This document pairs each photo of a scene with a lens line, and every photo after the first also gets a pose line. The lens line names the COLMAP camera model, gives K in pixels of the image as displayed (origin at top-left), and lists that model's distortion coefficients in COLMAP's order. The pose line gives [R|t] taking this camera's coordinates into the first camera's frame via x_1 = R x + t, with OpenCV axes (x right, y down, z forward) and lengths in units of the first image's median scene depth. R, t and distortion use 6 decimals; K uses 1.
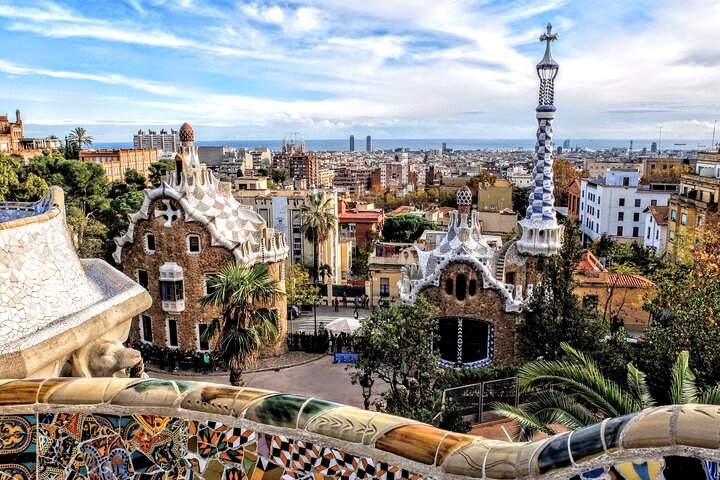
lens RADIAL K [[617.5, 0, 361.7], [0, 617.5, 256.5], [0, 0, 1]] dist [-0.045566, 0.000279]
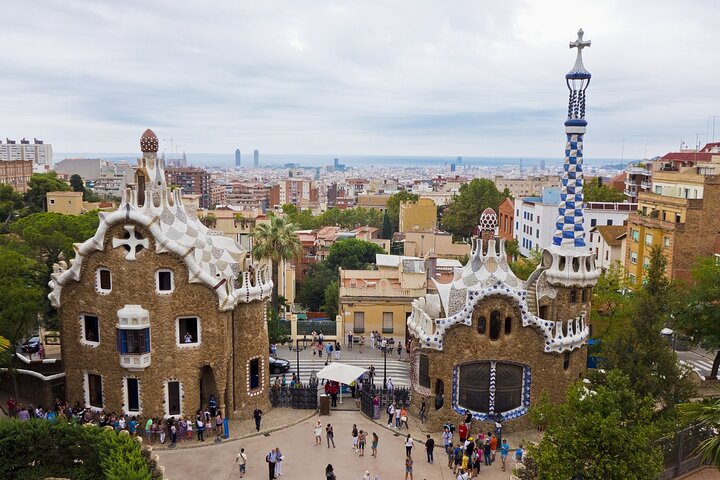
lens RADIAL K [[647.4, 0, 360.0], [0, 647.4, 240.0], [0, 0, 1]] dist [-0.029605, -0.004657]
pose [[0.981870, -0.008927, 0.189344, -0.182698], [0.019609, 0.998315, -0.054618, -0.022721], [-0.188537, 0.057341, 0.980391, 0.136258]]
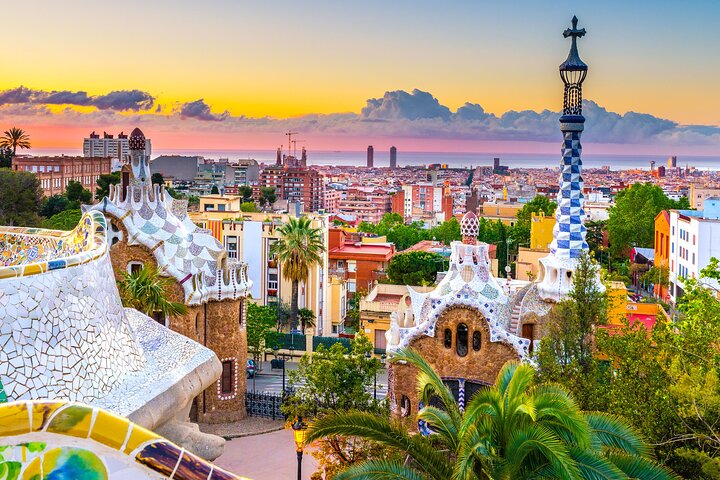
lens RADIAL K [[853.1, 0, 295.9], [0, 853.1, 170.7], [0, 0, 1]] dist [-0.007601, -0.009608]
pose [[0.993862, 0.022803, -0.108255, 0.059213], [-0.040152, 0.986154, -0.160900, 0.019526], [0.103087, 0.164259, 0.981016, -0.116750]]
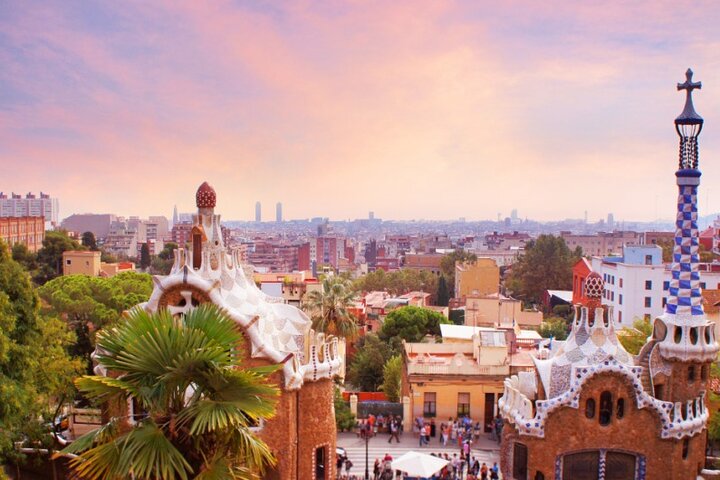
lens RADIAL K [[755.6, 0, 346.1], [0, 755.6, 241.2], [0, 0, 1]] dist [-0.160239, 0.040887]
pose [[0.991866, 0.005106, 0.127183, -0.244093], [0.013070, 0.989827, -0.141675, -0.025922], [-0.126612, 0.142185, 0.981709, 0.140473]]
